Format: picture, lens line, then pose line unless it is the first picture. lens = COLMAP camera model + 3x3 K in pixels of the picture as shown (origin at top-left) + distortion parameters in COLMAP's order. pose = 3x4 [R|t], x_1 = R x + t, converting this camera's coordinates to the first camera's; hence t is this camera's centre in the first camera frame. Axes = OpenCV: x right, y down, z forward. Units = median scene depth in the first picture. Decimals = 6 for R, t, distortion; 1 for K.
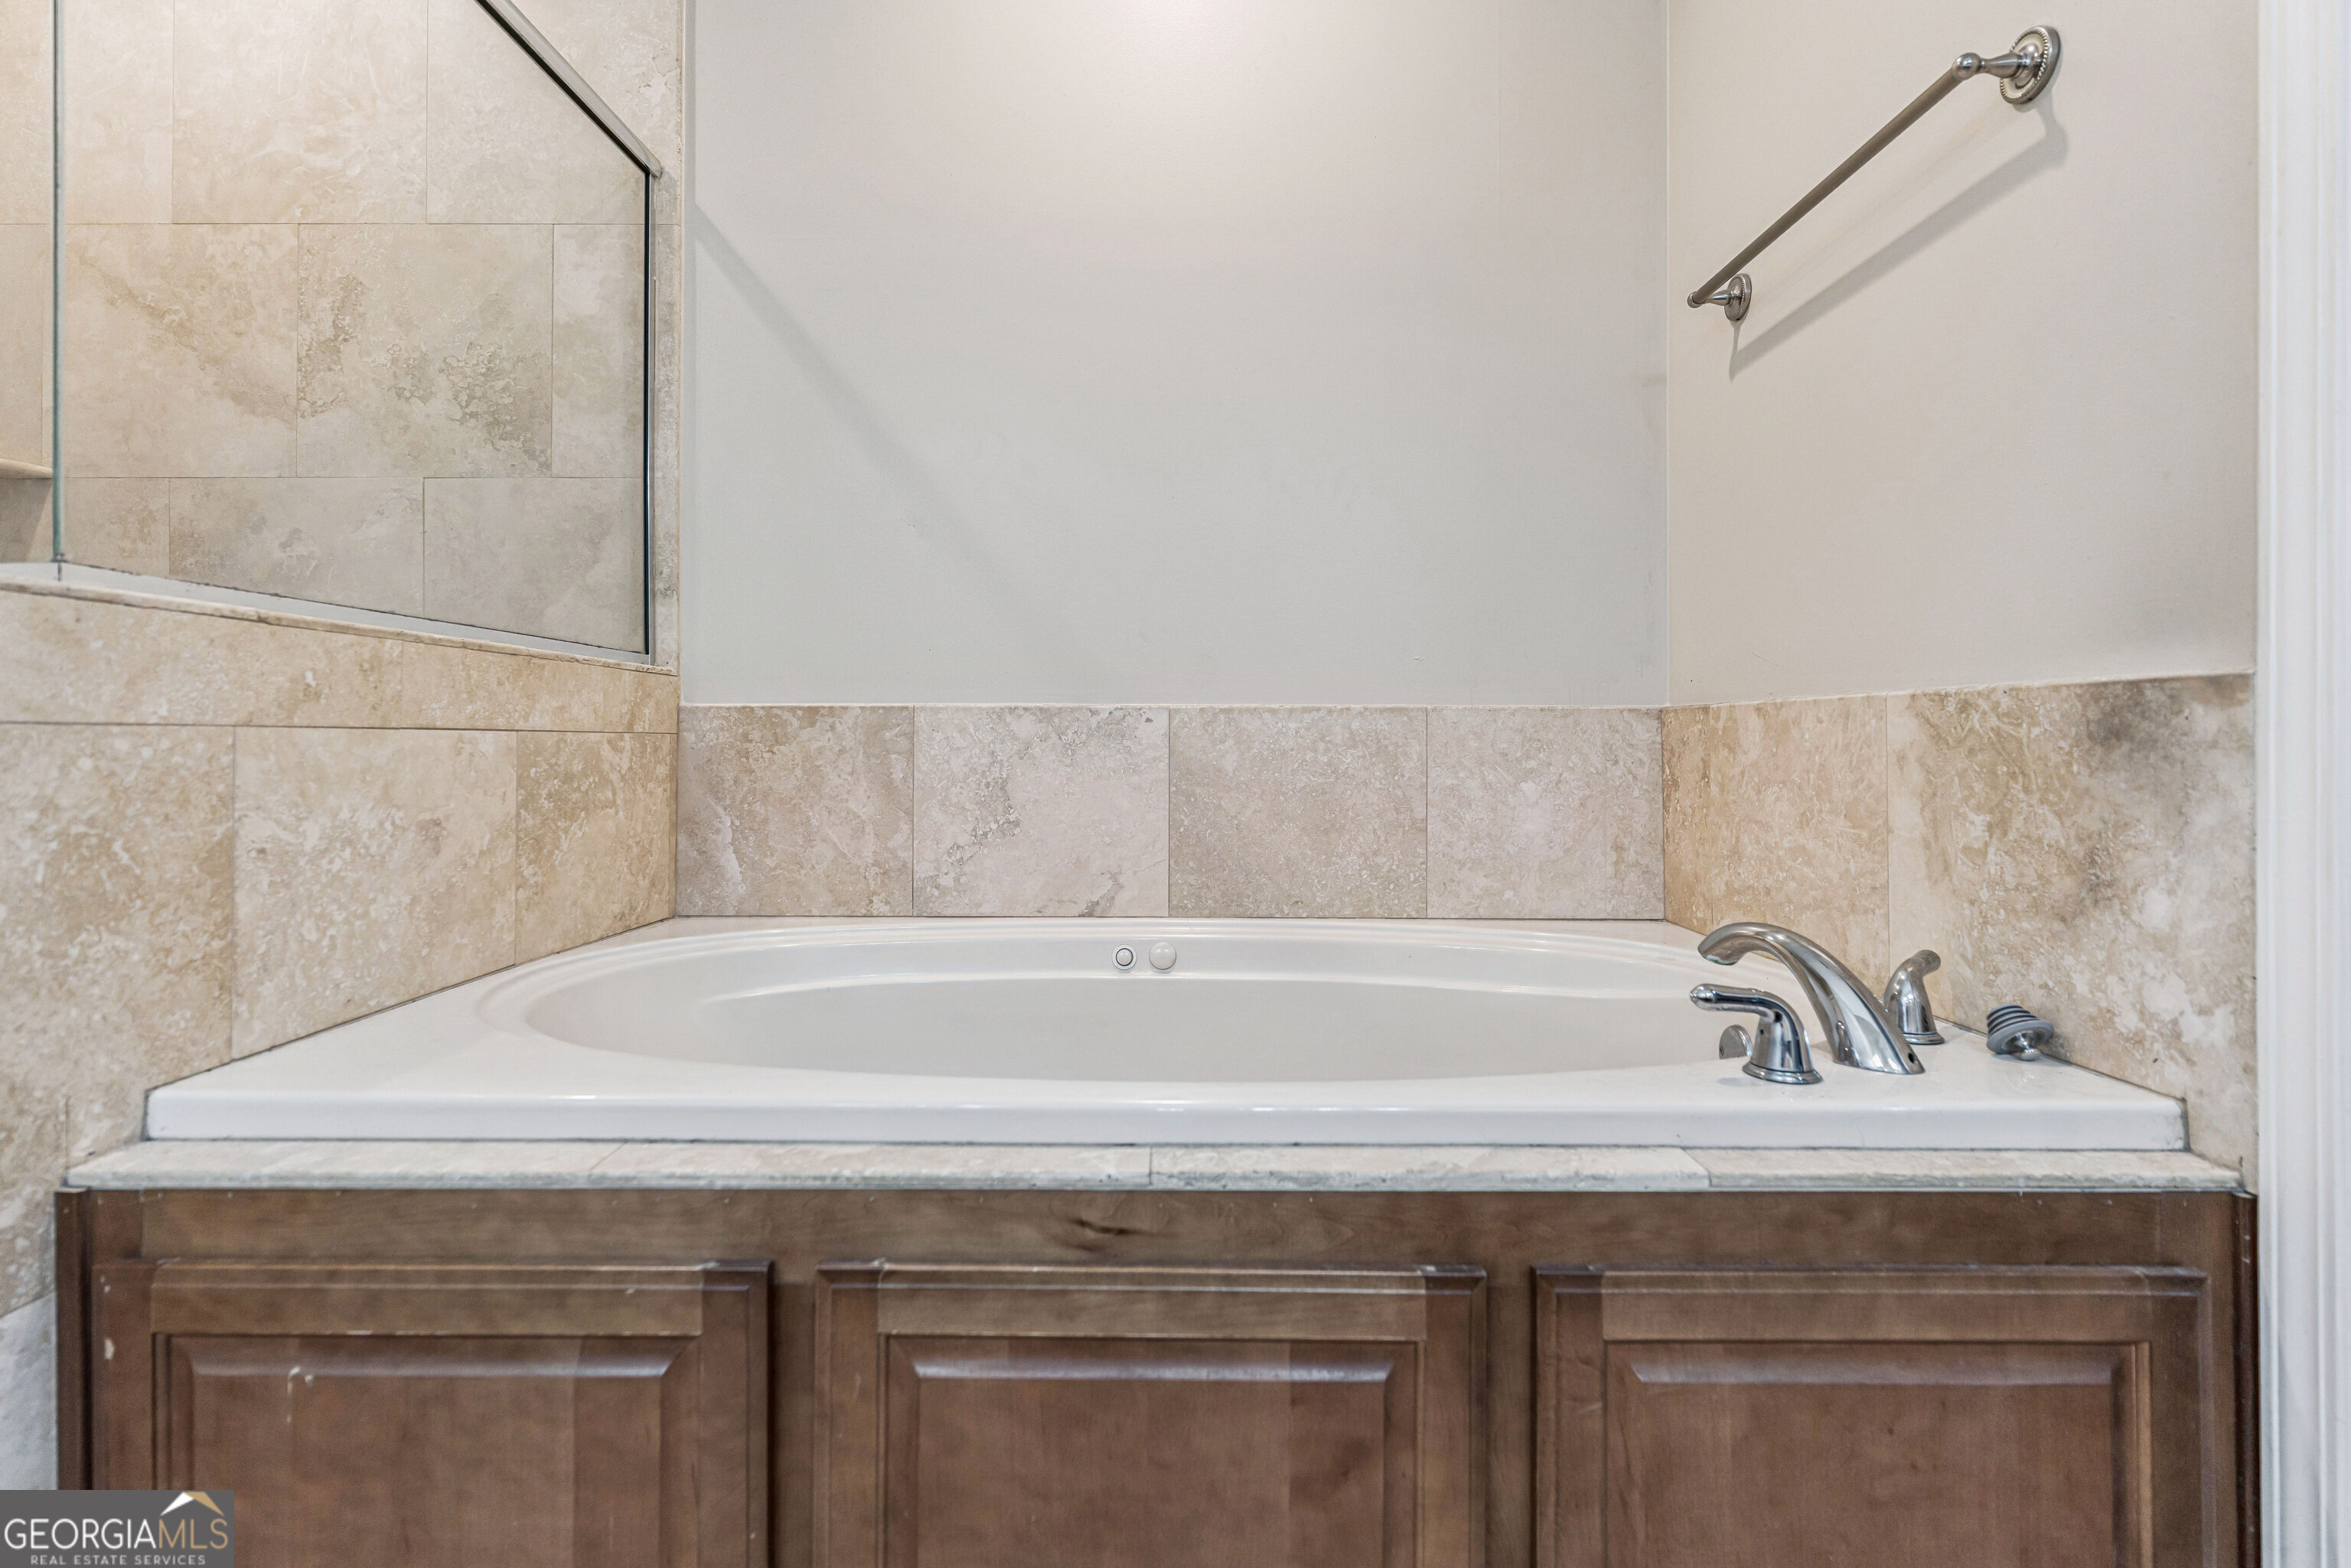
lens RADIAL K [[1118.6, 0, 1193.9], [0, 1118.6, 727.4], [0, 0, 1]] dist [0.001933, -0.000040]
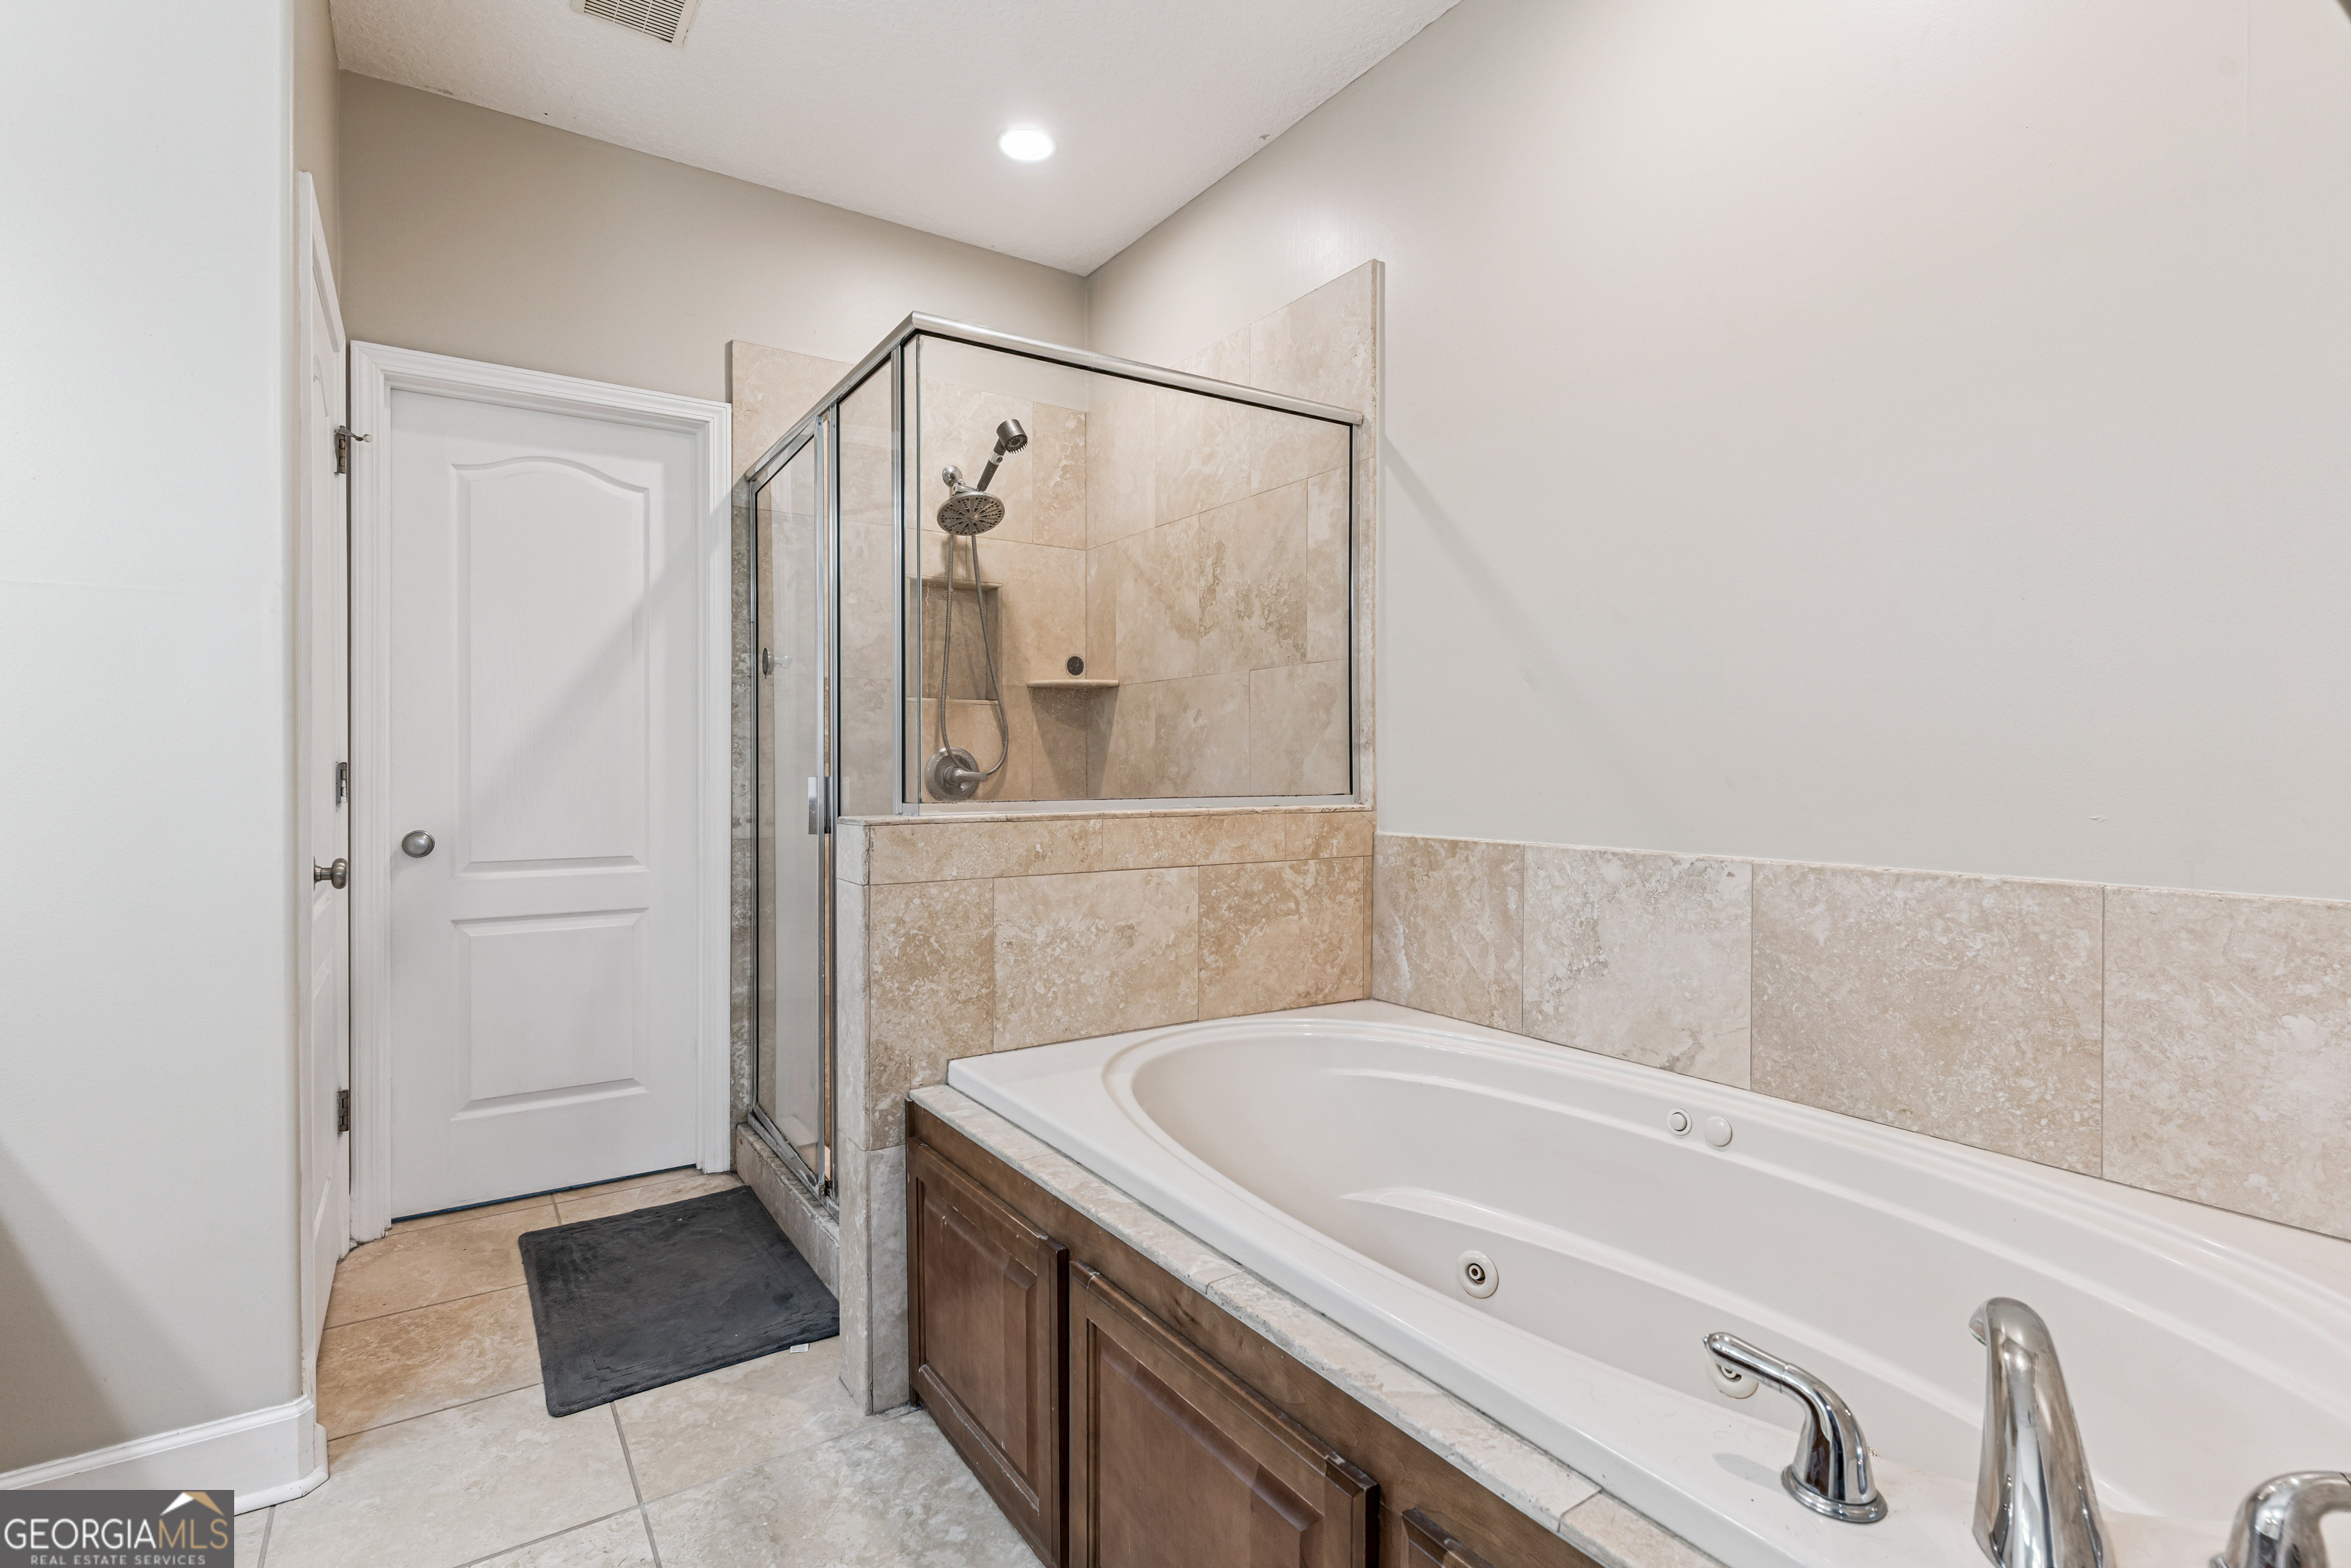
lens RADIAL K [[1118.6, 0, 1184.5], [0, 1118.6, 767.7], [0, 0, 1]] dist [0.001933, -0.000040]
pose [[0.563408, 0.001455, -0.826178, 0.476452], [0.006150, 0.999963, 0.005955, -0.104421], [0.826156, -0.008436, 0.563378, 0.102112]]
